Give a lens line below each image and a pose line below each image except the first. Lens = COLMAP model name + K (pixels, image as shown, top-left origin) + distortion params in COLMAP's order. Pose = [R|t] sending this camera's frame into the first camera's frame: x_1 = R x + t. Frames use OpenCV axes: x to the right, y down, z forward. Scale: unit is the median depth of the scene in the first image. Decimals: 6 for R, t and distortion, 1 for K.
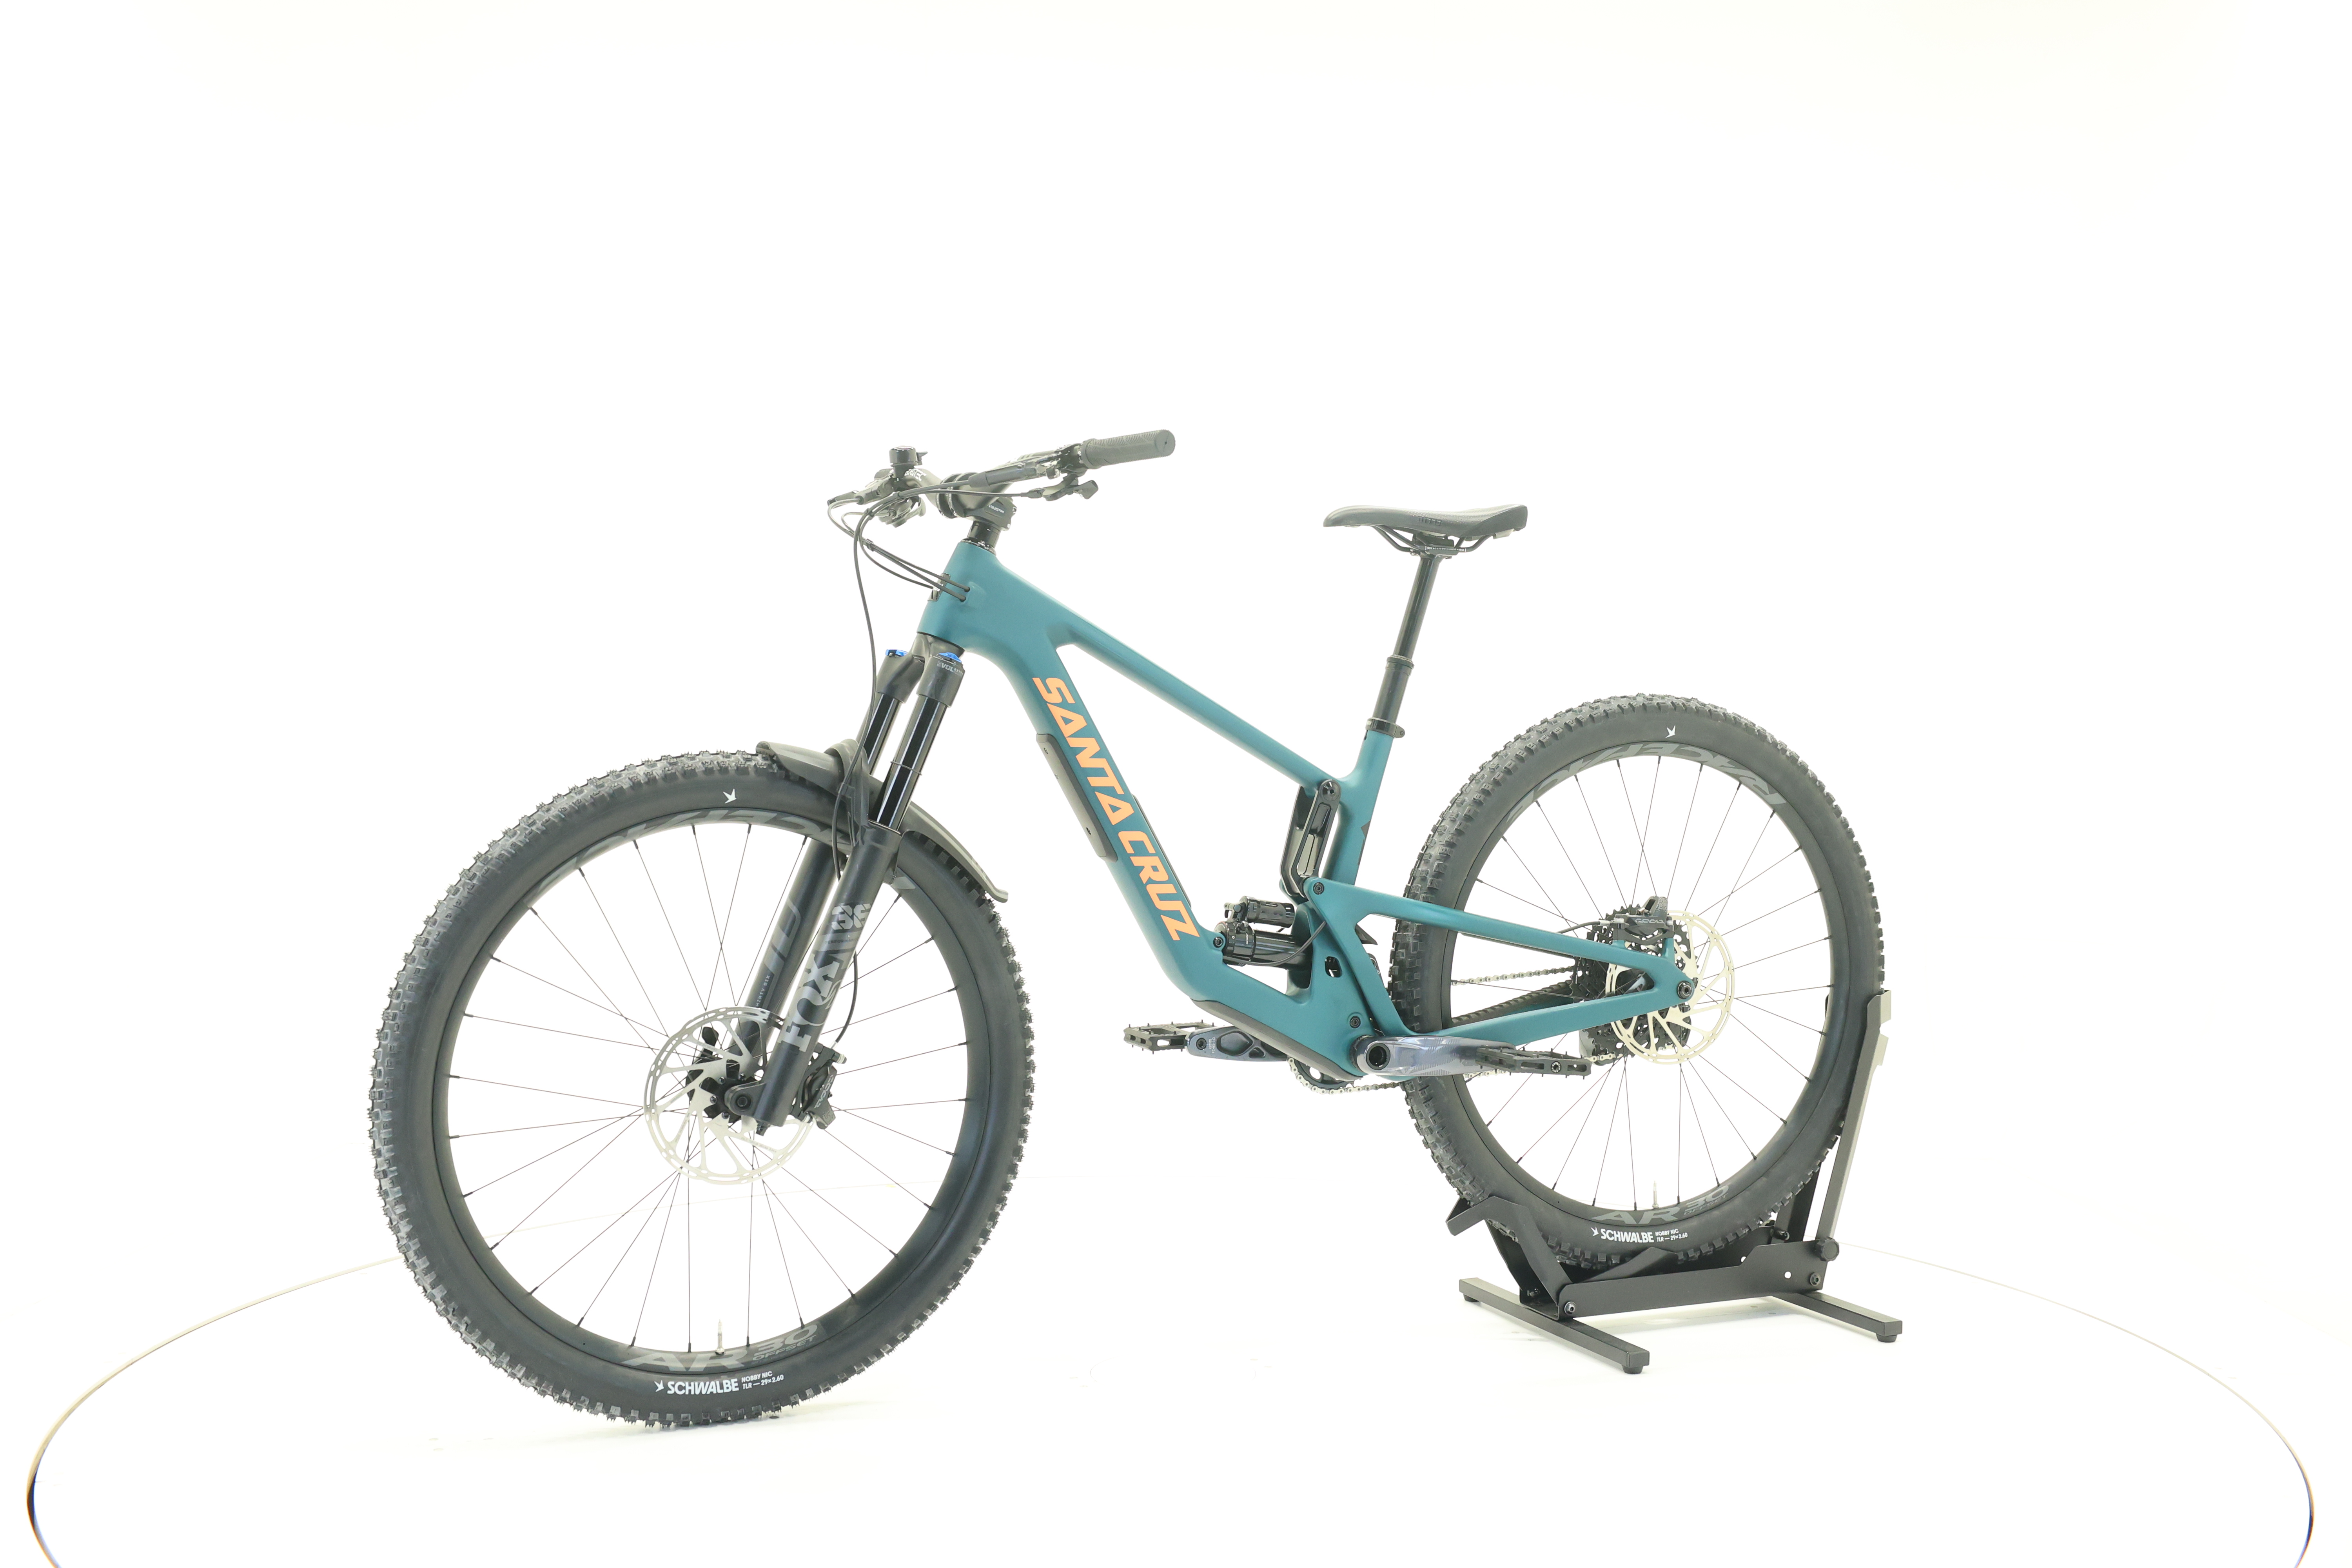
lens RADIAL K [[2461.0, 0, 1172.9], [0, 2461.0, 786.4], [0, 0, 1]] dist [-0.011618, 0.000000]
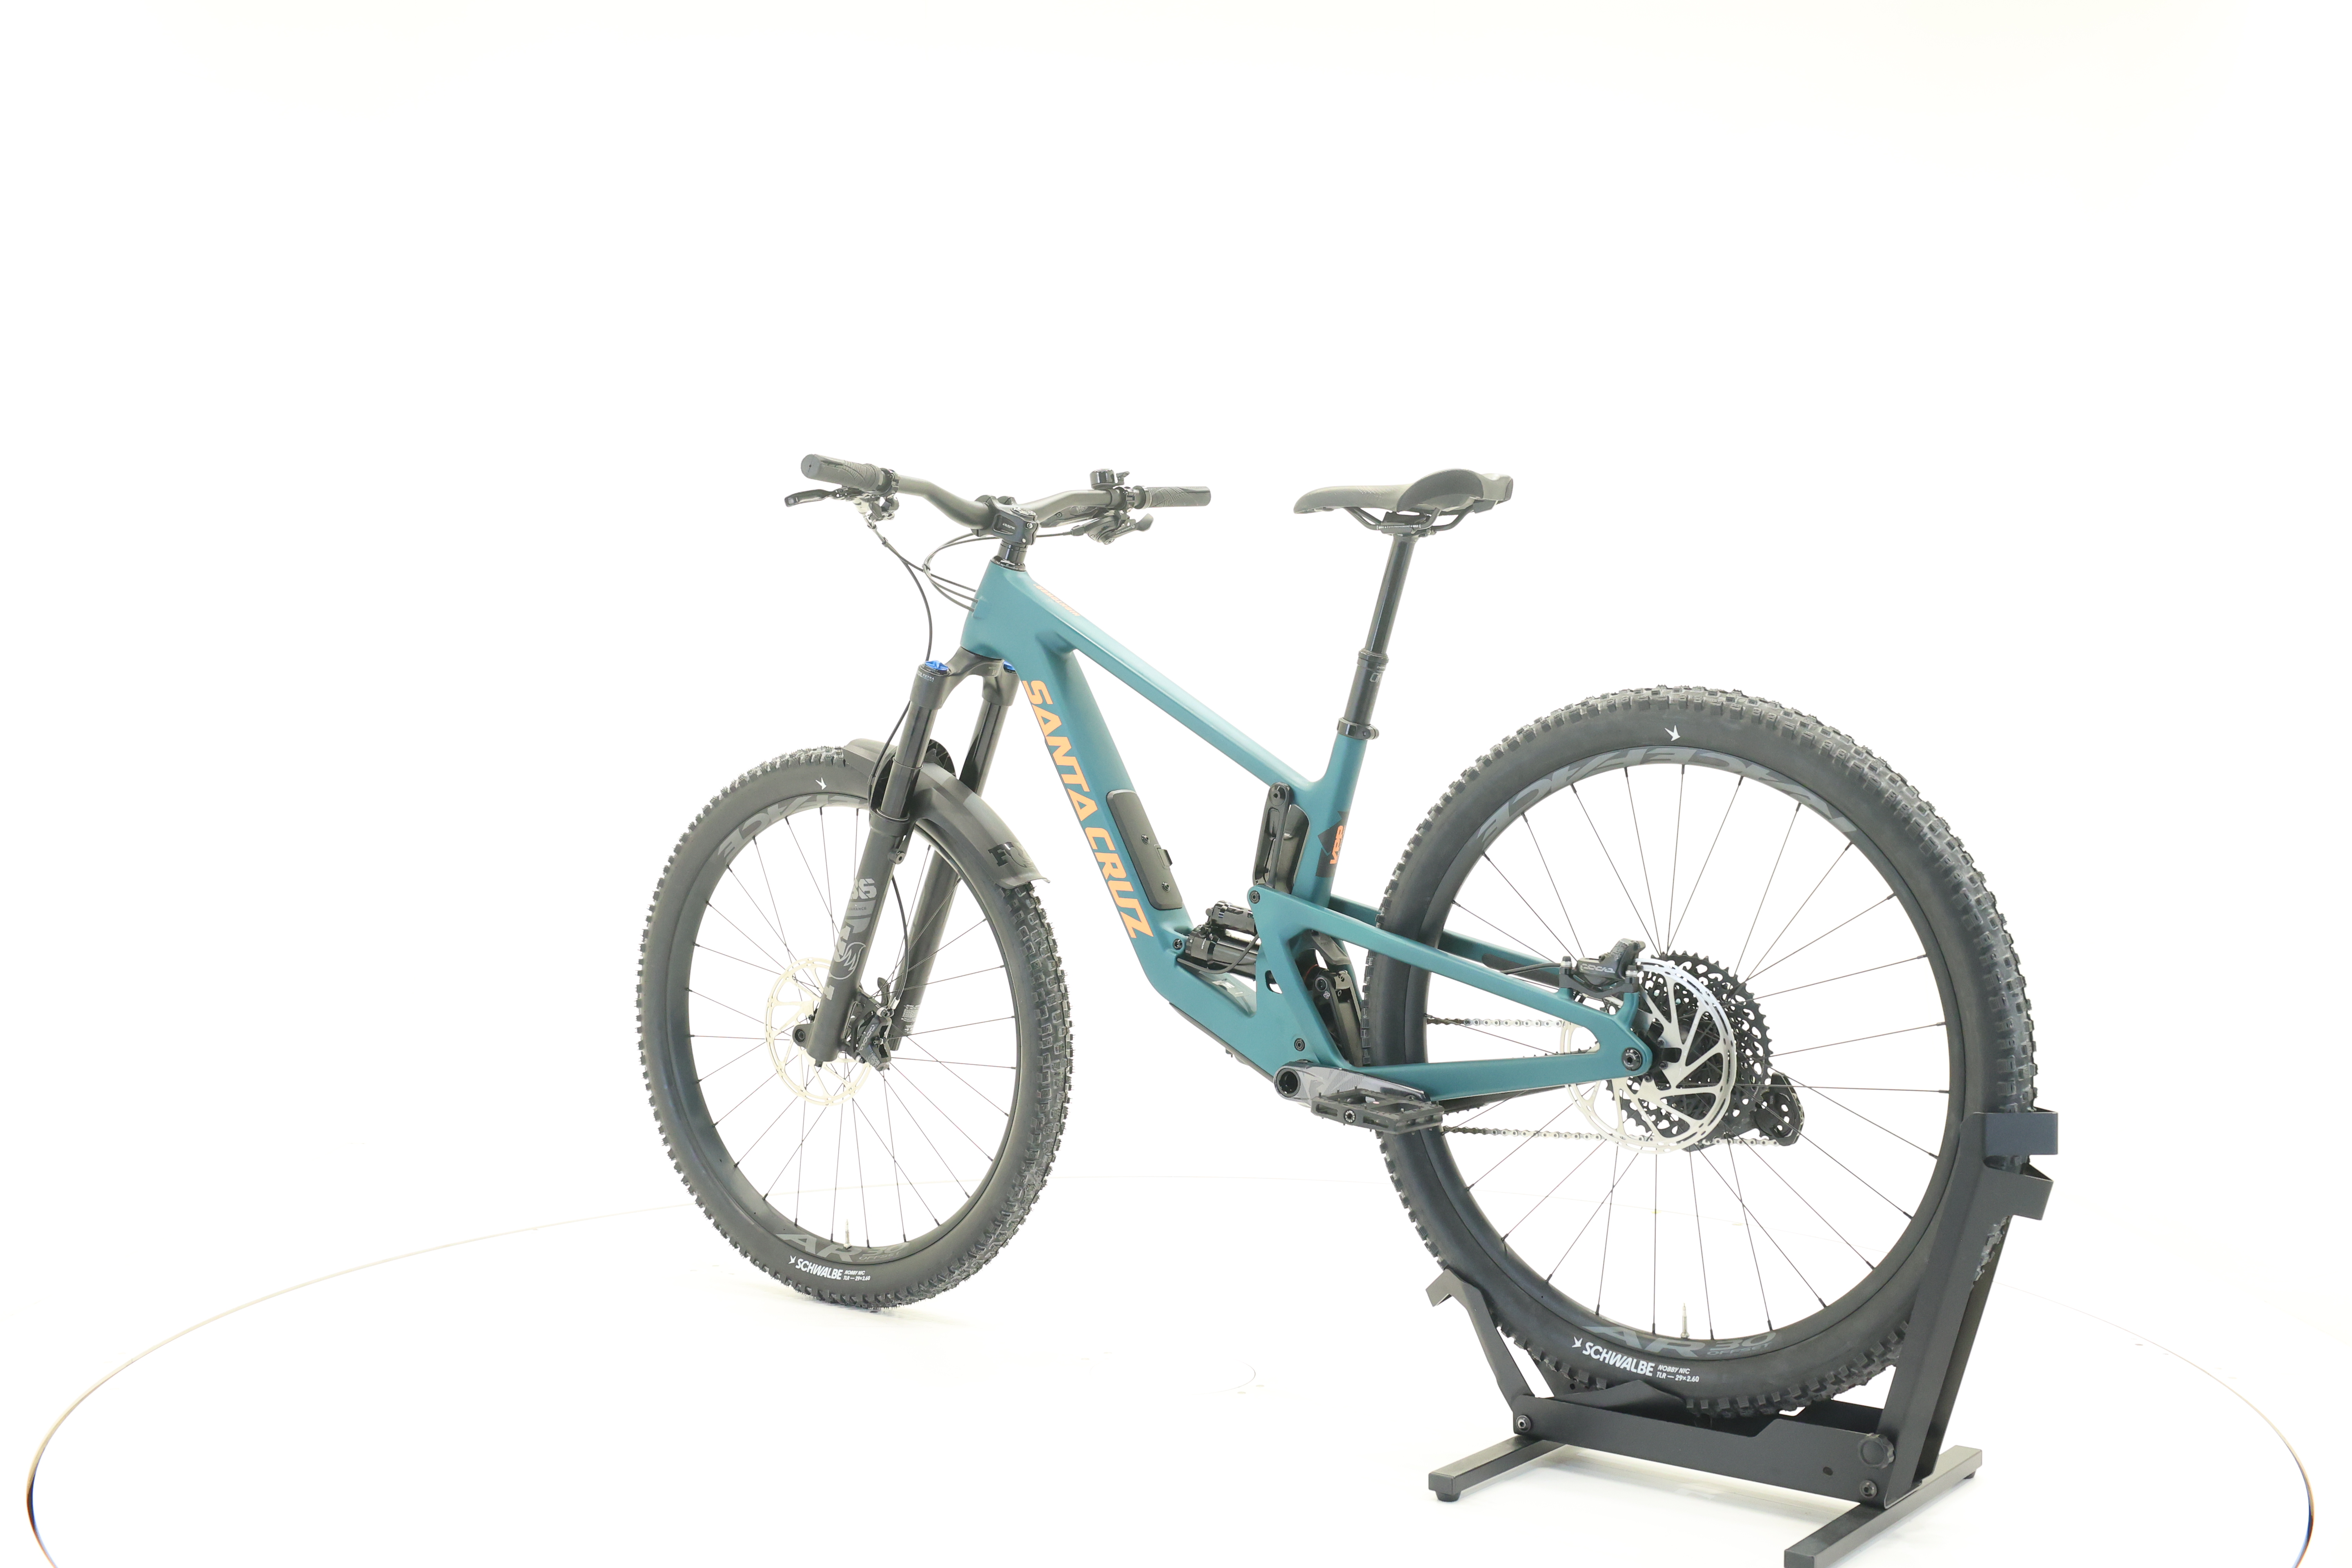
lens RADIAL K [[2461.0, 0, 1181.2], [0, 2461.0, 774.7], [0, 0, 1]] dist [-0.011618, 0.000000]
pose [[0.484662, 0.014188, -0.874587, 0.857859], [-0.026426, 0.999650, 0.001572, -0.006372], [0.874303, 0.022350, 0.484867, 0.504372]]
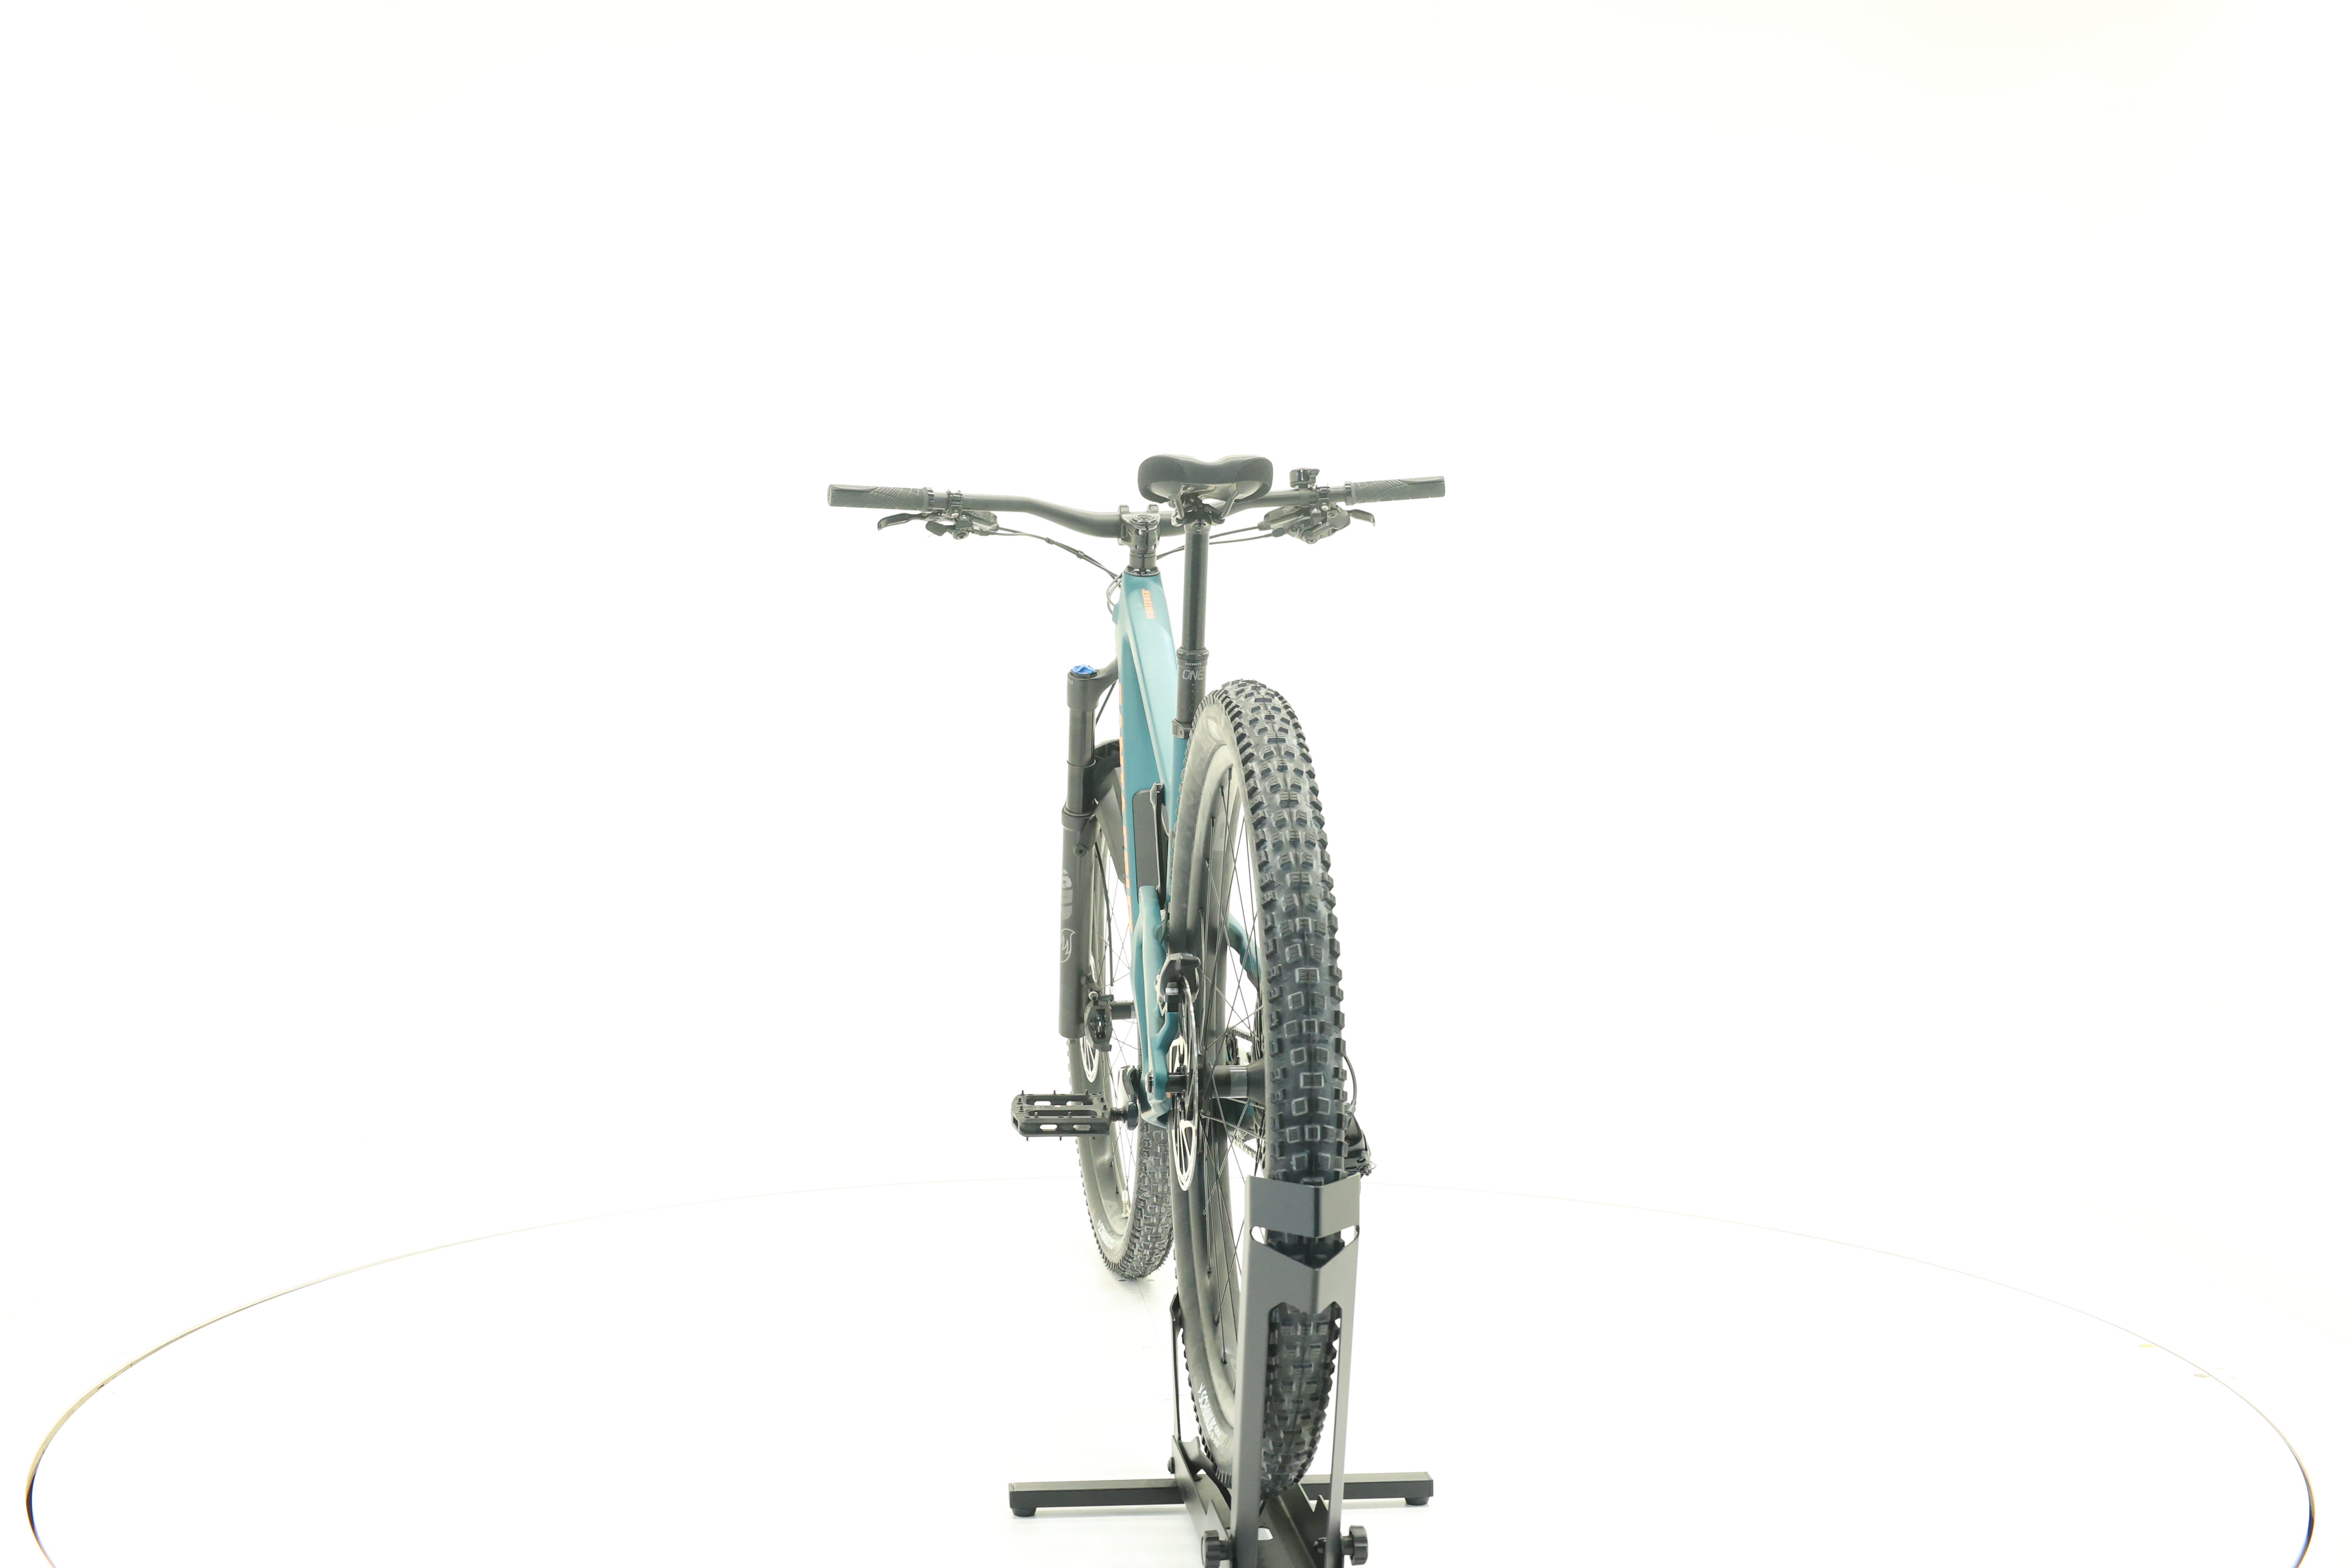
lens RADIAL K [[2461.0, 0, 1174.9], [0, 2461.0, 781.6], [0, 0, 1]] dist [-0.011618, 0.000000]
pose [[-0.284353, 0.013667, -0.958622, 0.939102], [-0.033136, 0.999161, 0.024074, -0.025609], [0.958147, 0.038610, -0.283661, 1.253821]]
